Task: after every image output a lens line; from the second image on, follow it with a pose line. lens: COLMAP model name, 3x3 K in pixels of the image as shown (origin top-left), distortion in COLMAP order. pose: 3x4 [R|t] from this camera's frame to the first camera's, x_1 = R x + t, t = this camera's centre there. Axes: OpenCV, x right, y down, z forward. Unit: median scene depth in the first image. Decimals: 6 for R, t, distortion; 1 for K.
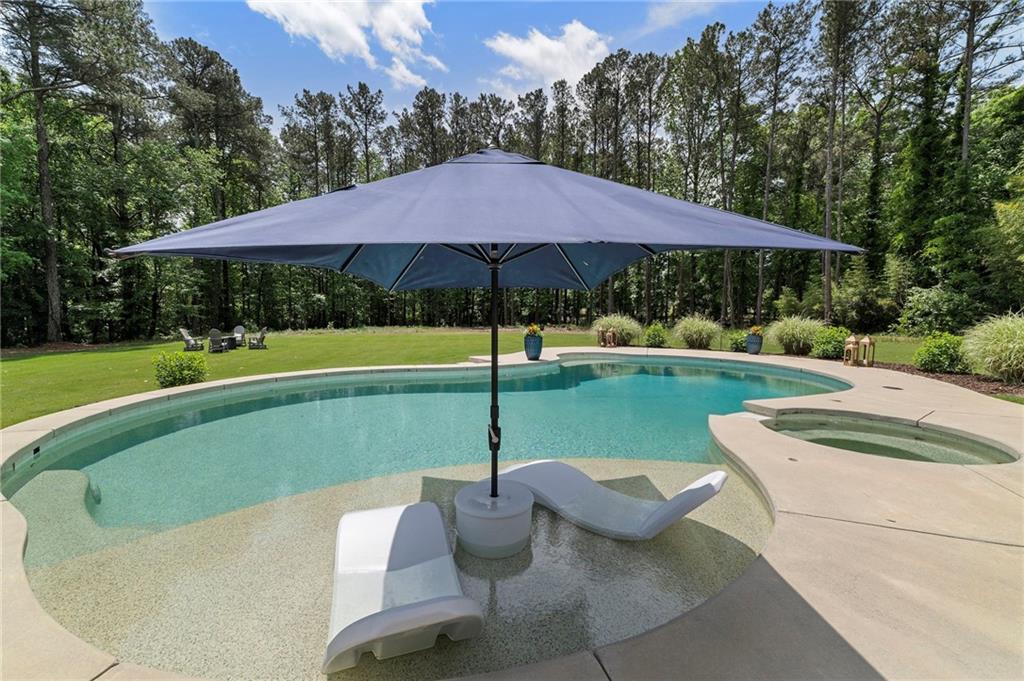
lens RADIAL K [[433.5, 0, 502.2], [0, 433.5, 342.6], [0, 0, 1]] dist [-0.002211, 0.000075]
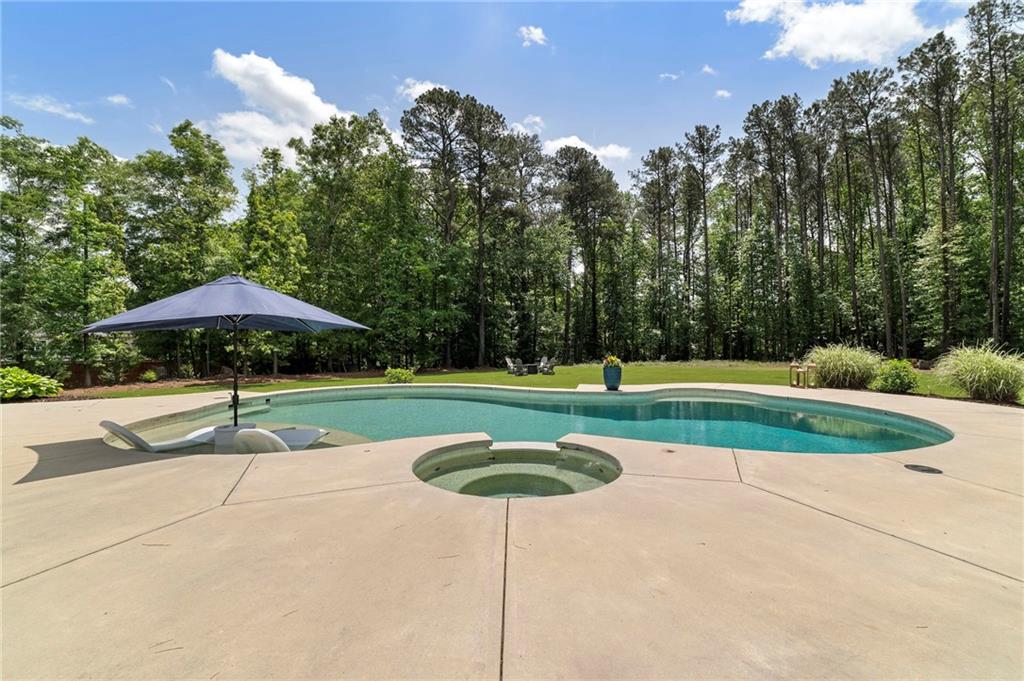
lens RADIAL K [[433.5, 0, 516.1], [0, 433.5, 339.4], [0, 0, 1]] dist [-0.002211, 0.000075]
pose [[0.645540, -0.021209, -0.763432, 0.251414], [-0.044962, 0.996825, -0.065712, -0.000652], [0.762402, 0.076745, 0.642537, 0.060782]]
